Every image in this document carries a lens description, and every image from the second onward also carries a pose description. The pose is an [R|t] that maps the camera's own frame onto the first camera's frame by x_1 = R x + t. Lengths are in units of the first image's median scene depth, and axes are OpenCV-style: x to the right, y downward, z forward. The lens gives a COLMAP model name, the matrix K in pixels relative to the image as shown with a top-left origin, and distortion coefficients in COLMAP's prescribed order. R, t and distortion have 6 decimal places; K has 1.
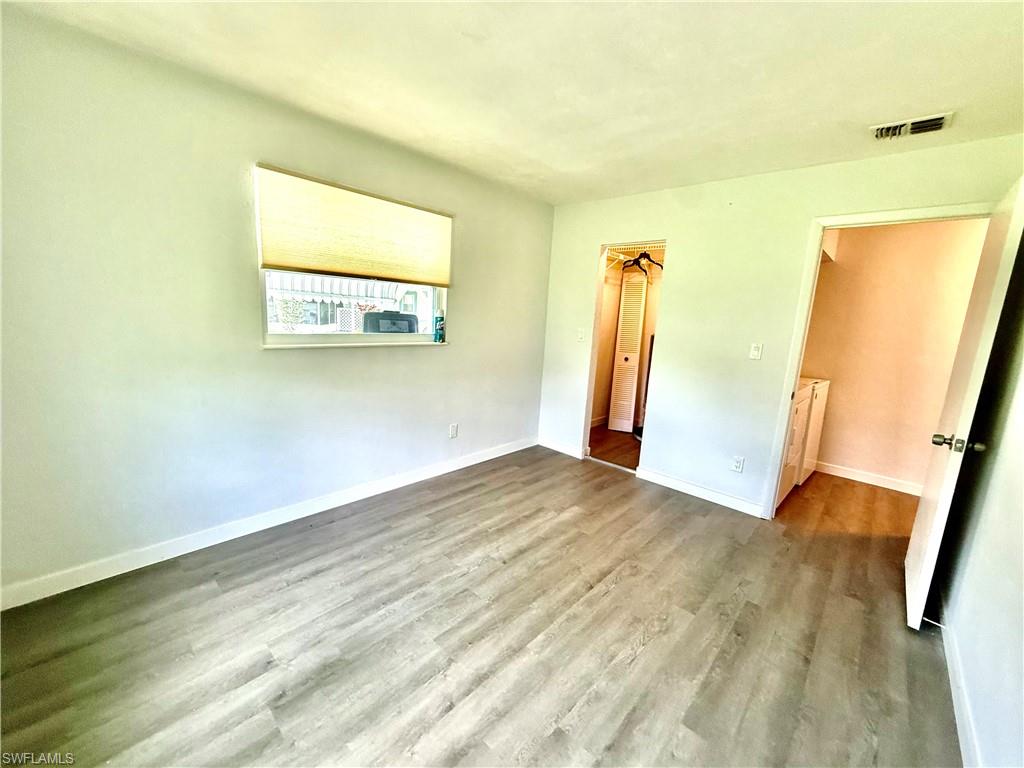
lens RADIAL K [[406.5, 0, 509.4], [0, 406.5, 384.1], [0, 0, 1]] dist [-0.000222, -0.000155]
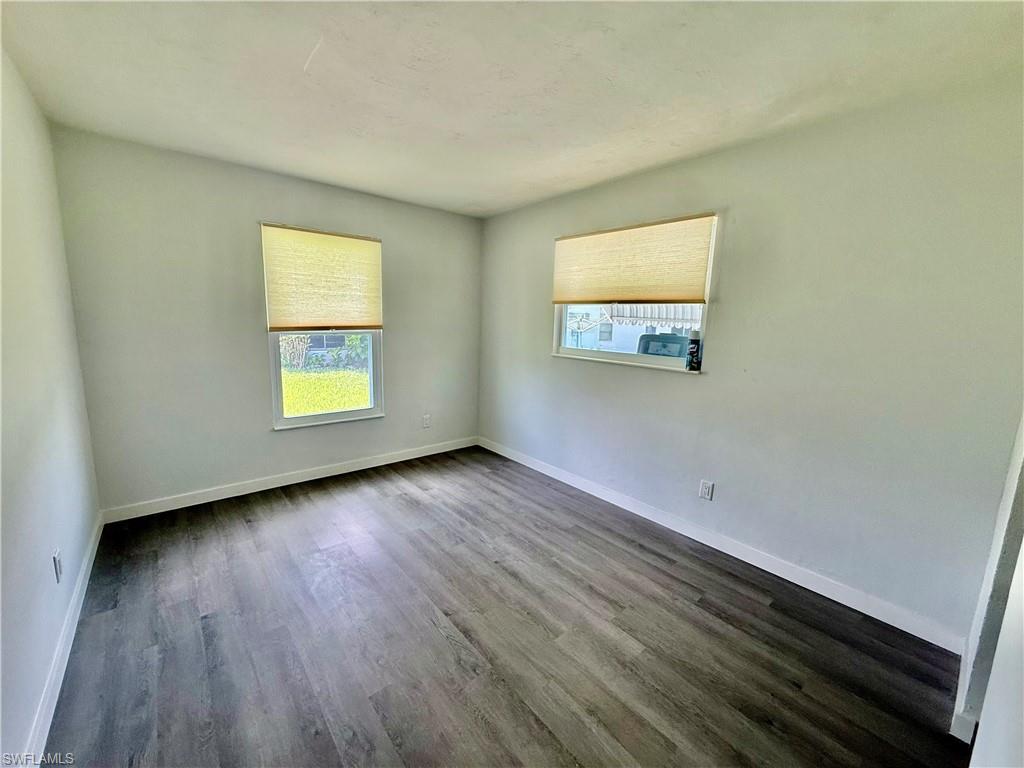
lens RADIAL K [[407.7, 0, 509.6], [0, 407.7, 383.8], [0, 0, 1]] dist [0.001874, 0.000266]
pose [[-0.119127, 0.094480, -0.988374, 0.924767], [-0.211815, 0.970128, 0.118266, -0.127534], [0.970022, 0.223441, -0.095556, 0.979170]]
